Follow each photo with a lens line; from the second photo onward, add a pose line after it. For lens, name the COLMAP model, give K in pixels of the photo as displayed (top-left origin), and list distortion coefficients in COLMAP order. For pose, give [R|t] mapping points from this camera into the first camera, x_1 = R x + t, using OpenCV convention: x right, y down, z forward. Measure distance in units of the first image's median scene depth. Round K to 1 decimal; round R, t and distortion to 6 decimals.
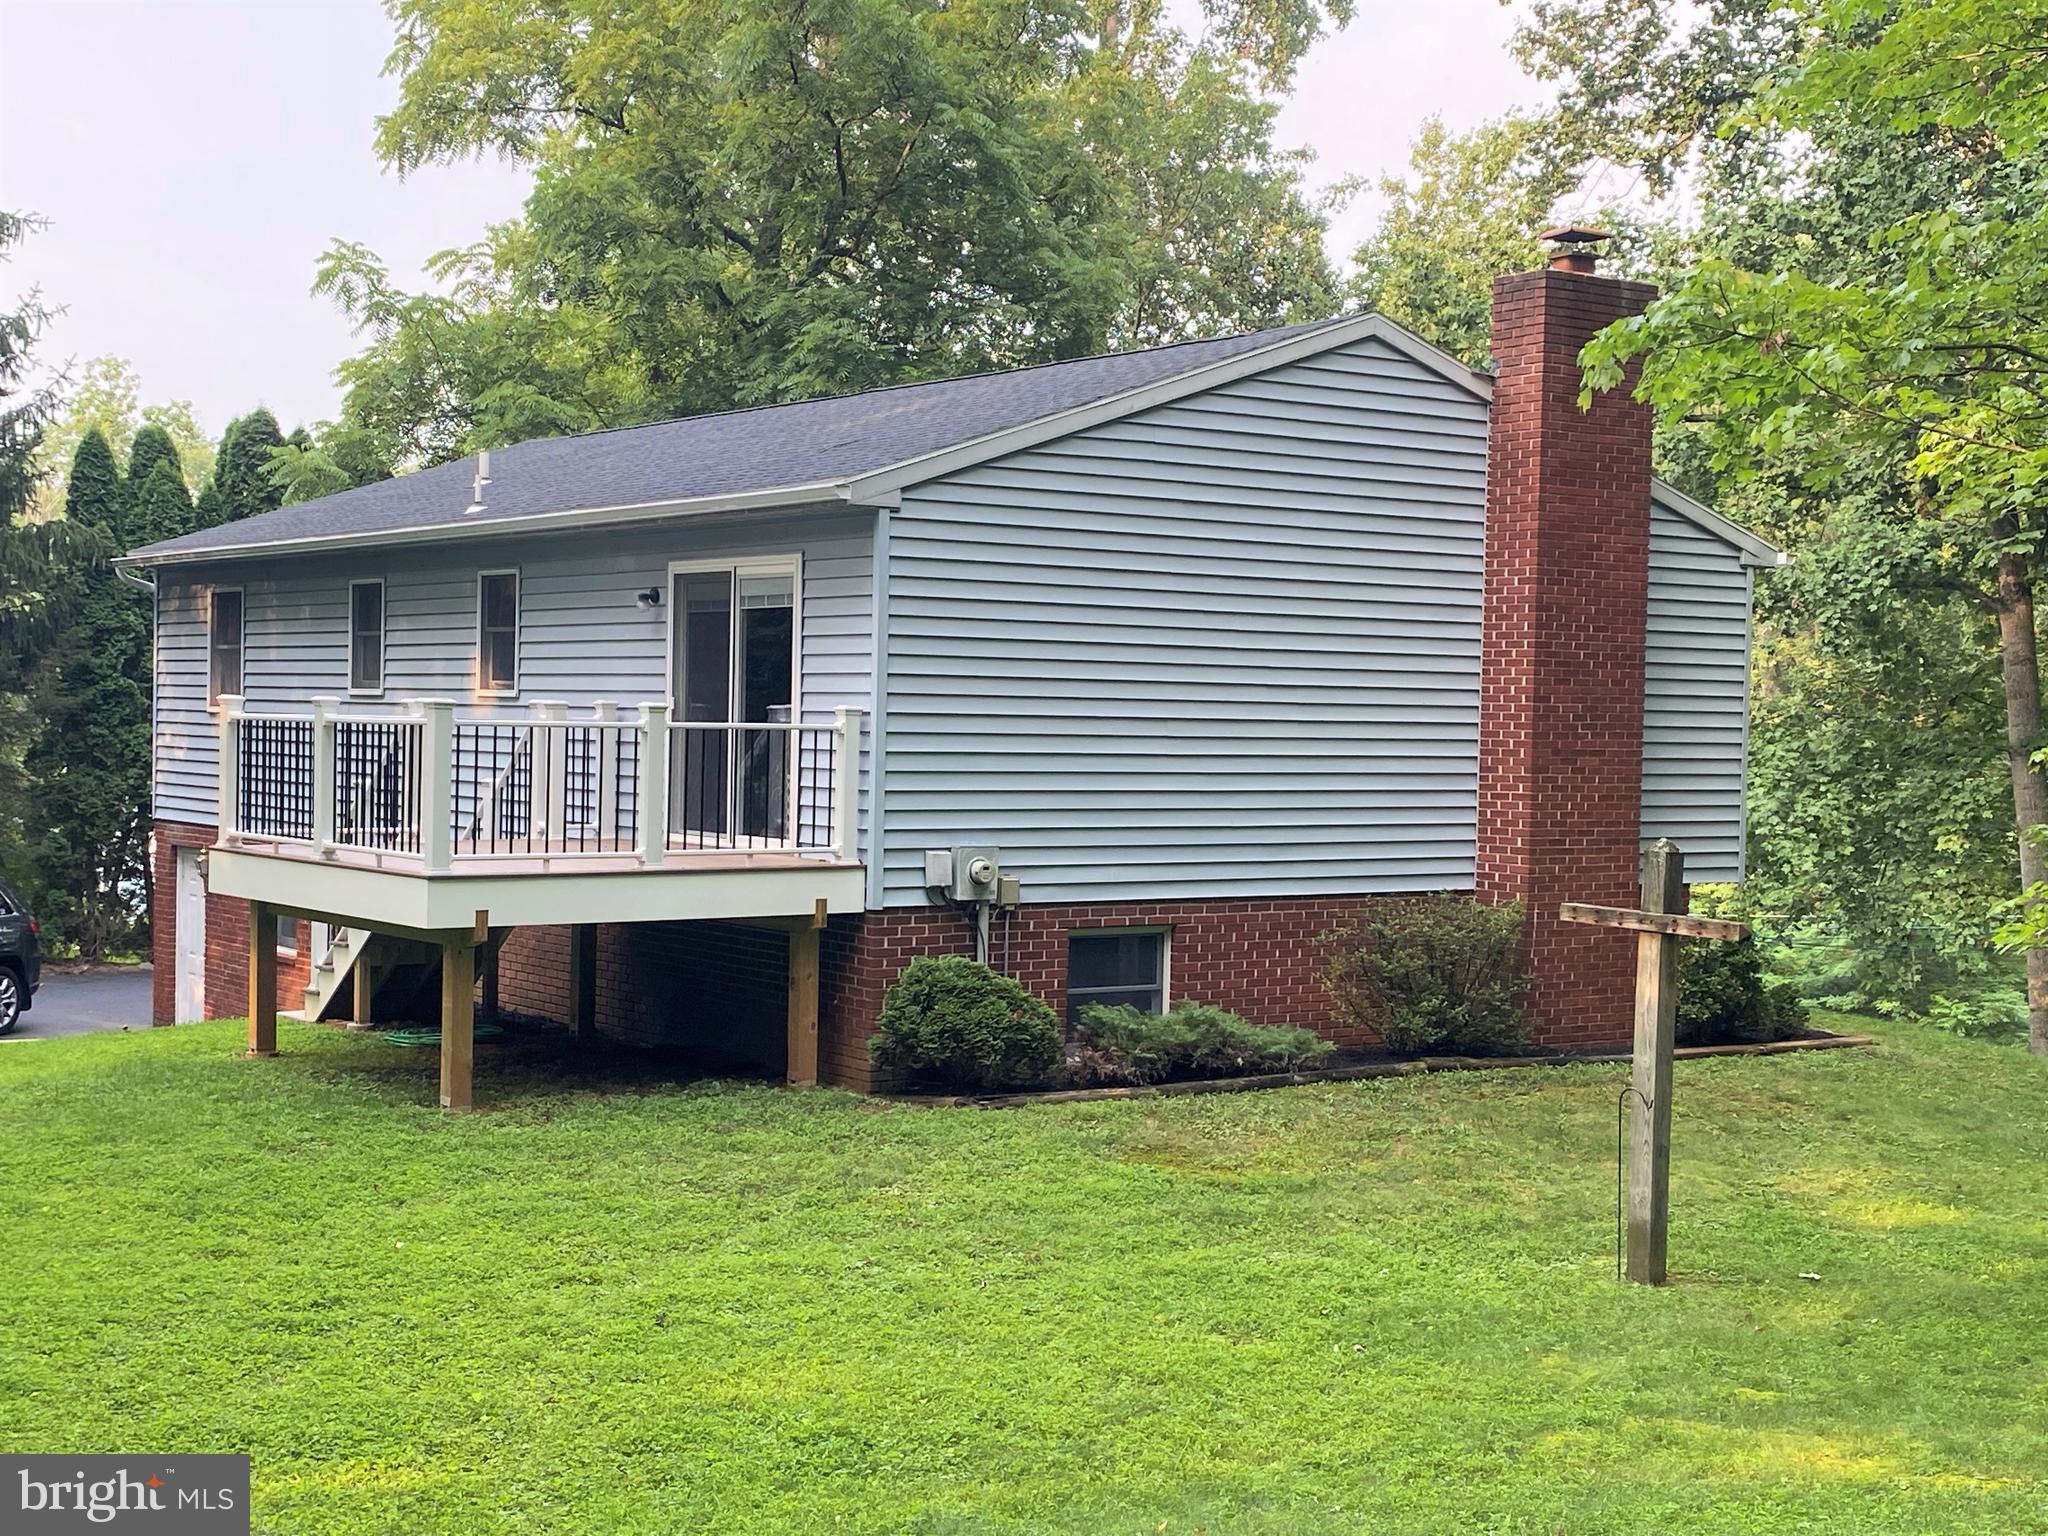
lens RADIAL K [[2732.9, 0, 1024.0], [0, 2732.9, 768.0], [0, 0, 1]] dist [0.172586, -0.534053]
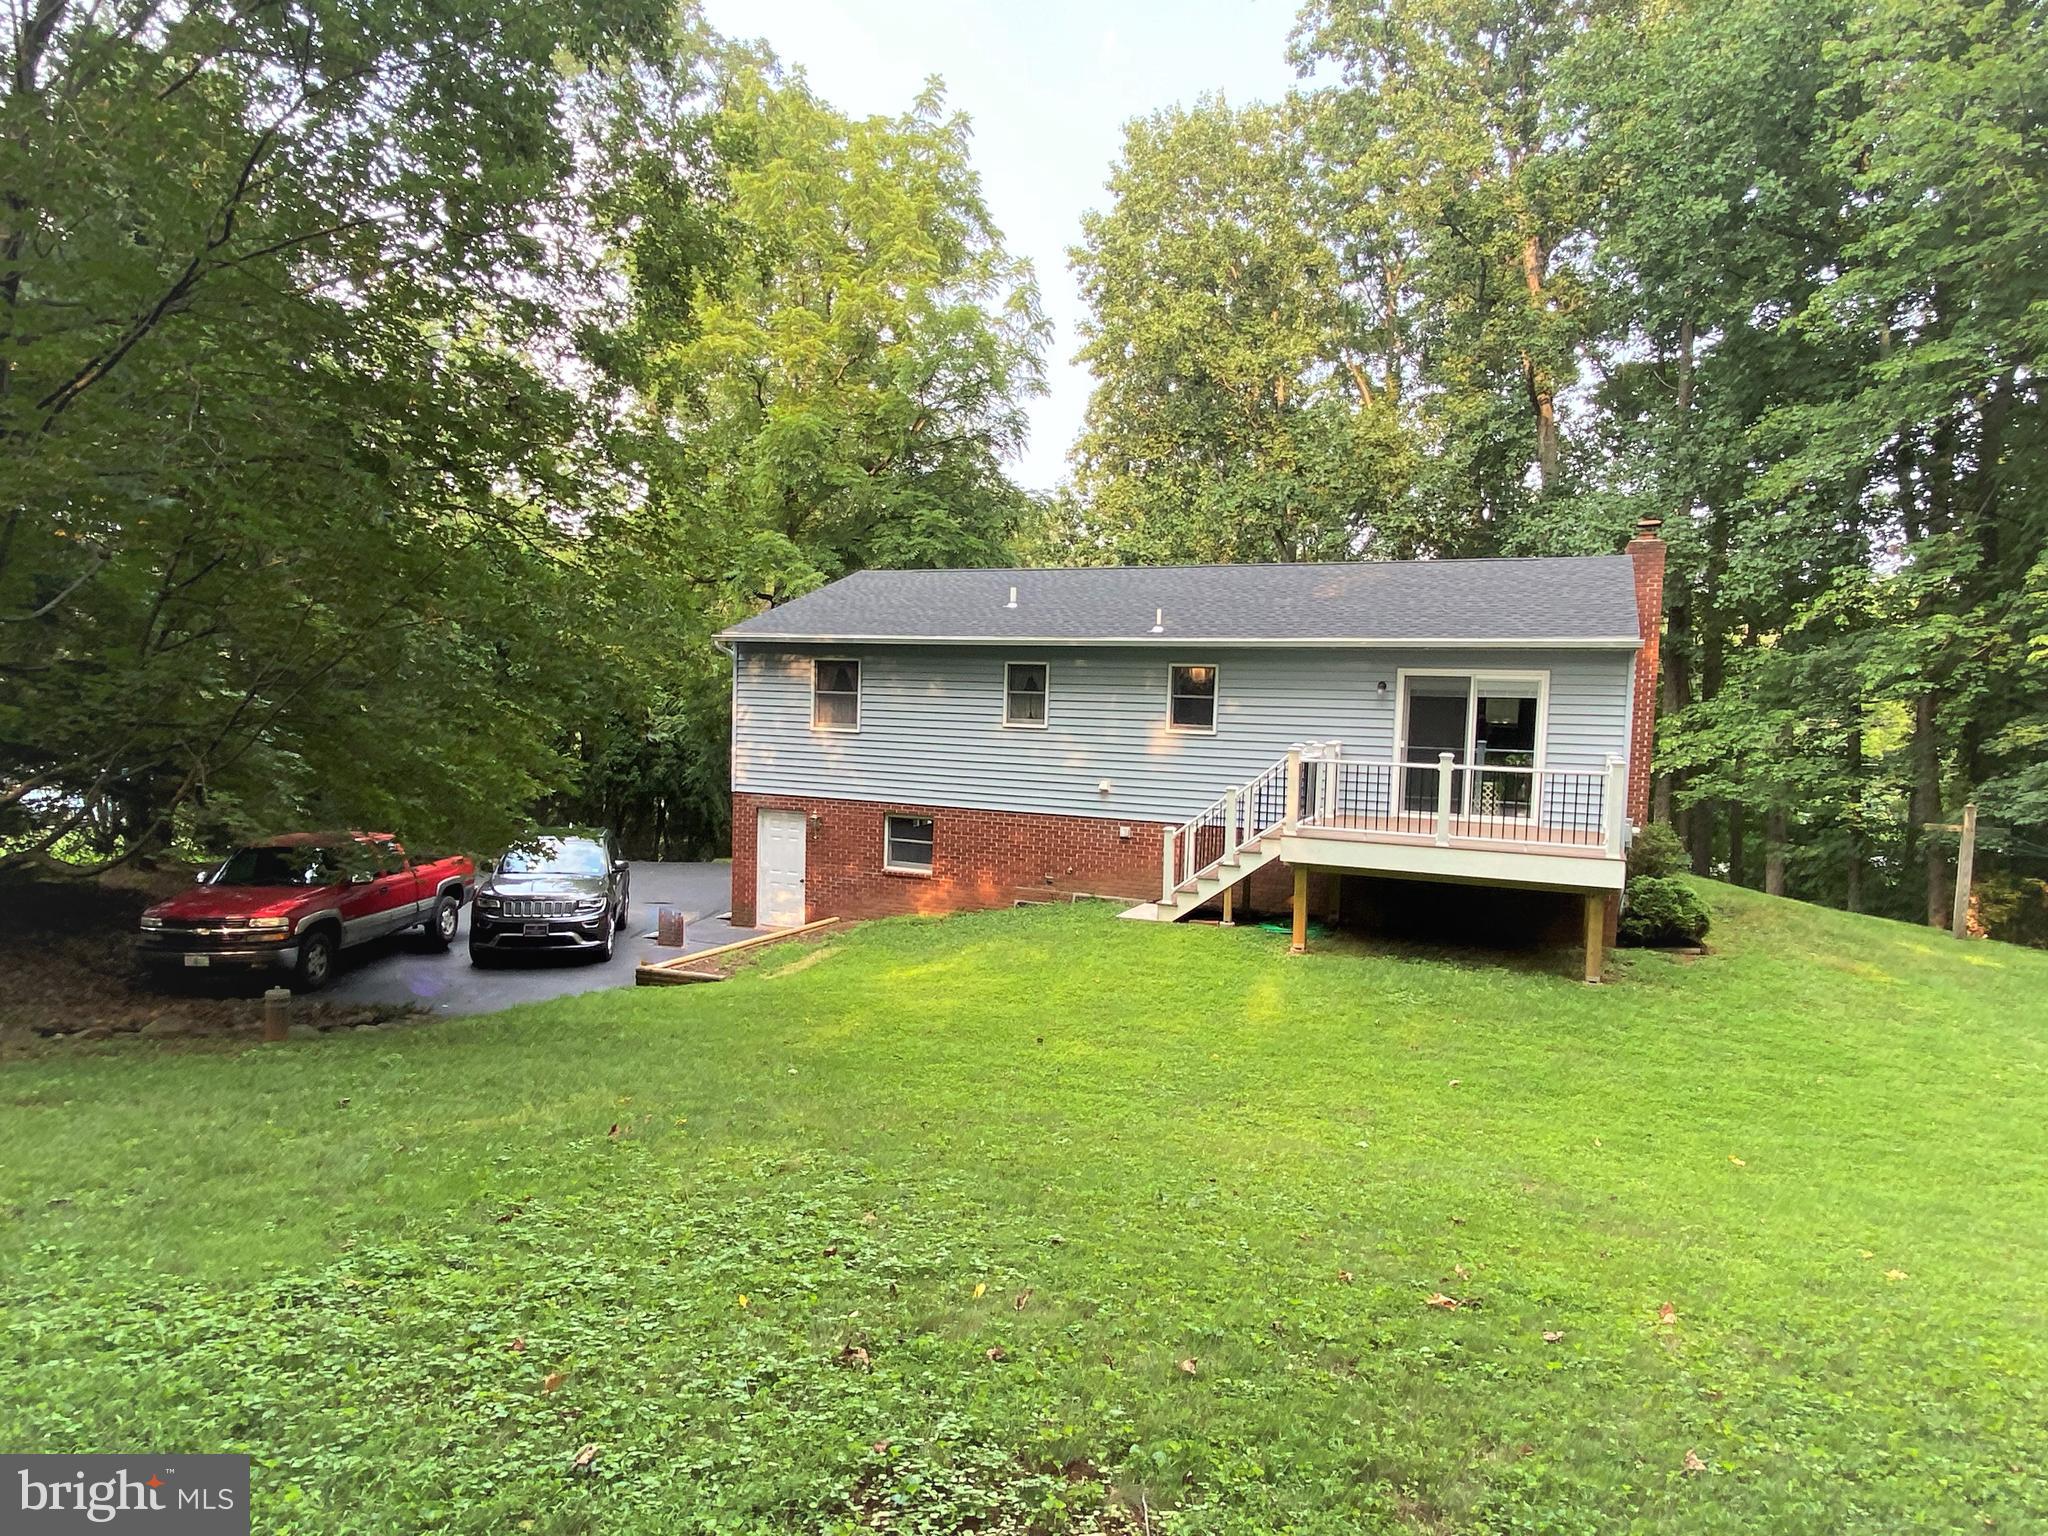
lens RADIAL K [[1206.8, 0, 1019.3], [0, 1206.8, 779.4], [0, 0, 1]] dist [0.057943, -0.000223]
pose [[0.856193, -0.034190, 0.515524, -0.772830], [0.000317, 0.997843, 0.065652, -0.053121], [-0.516656, -0.056047, 0.854356, 0.408357]]
